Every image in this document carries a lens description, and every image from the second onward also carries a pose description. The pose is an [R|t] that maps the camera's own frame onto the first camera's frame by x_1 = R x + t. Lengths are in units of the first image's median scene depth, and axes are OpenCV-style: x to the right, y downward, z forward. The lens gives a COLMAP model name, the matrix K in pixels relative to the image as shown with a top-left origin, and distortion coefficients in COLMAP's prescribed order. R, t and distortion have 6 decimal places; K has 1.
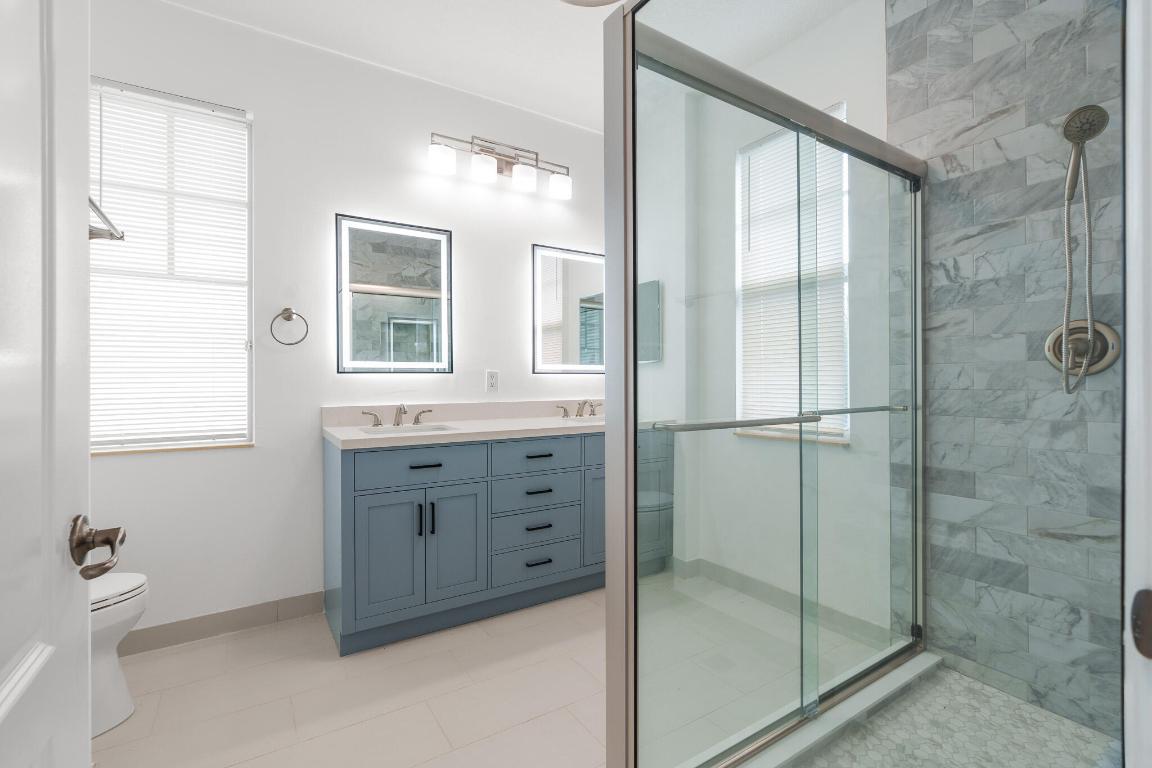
lens RADIAL K [[525.8, 0, 574.6], [0, 525.8, 381.2], [0, 0, 1]] dist [0.000539, 0.000056]
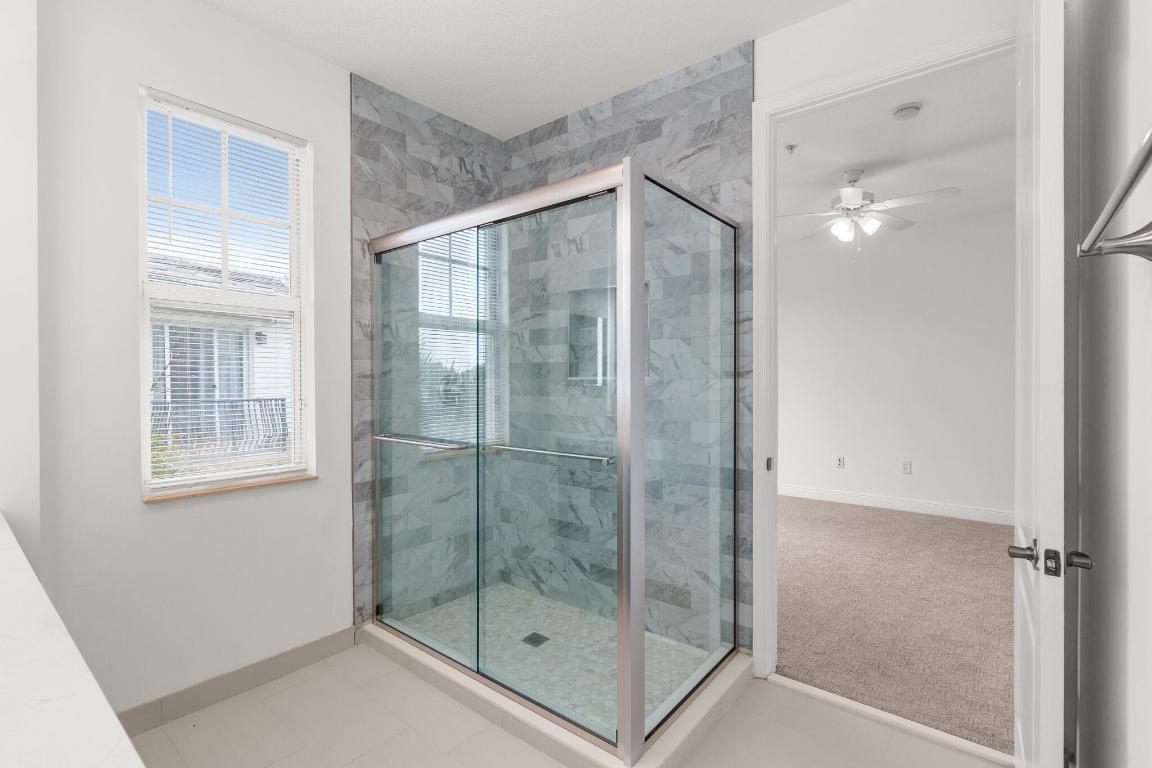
lens RADIAL K [[525.8, 0, 576.4], [0, 525.8, 384.4], [0, 0, 1]] dist [0.000539, 0.000056]
pose [[-0.294463, -0.008313, 0.955627, -0.731436], [-0.001299, 0.999965, 0.008298, -0.084729], [-0.955662, 0.001202, -0.294463, 0.946806]]
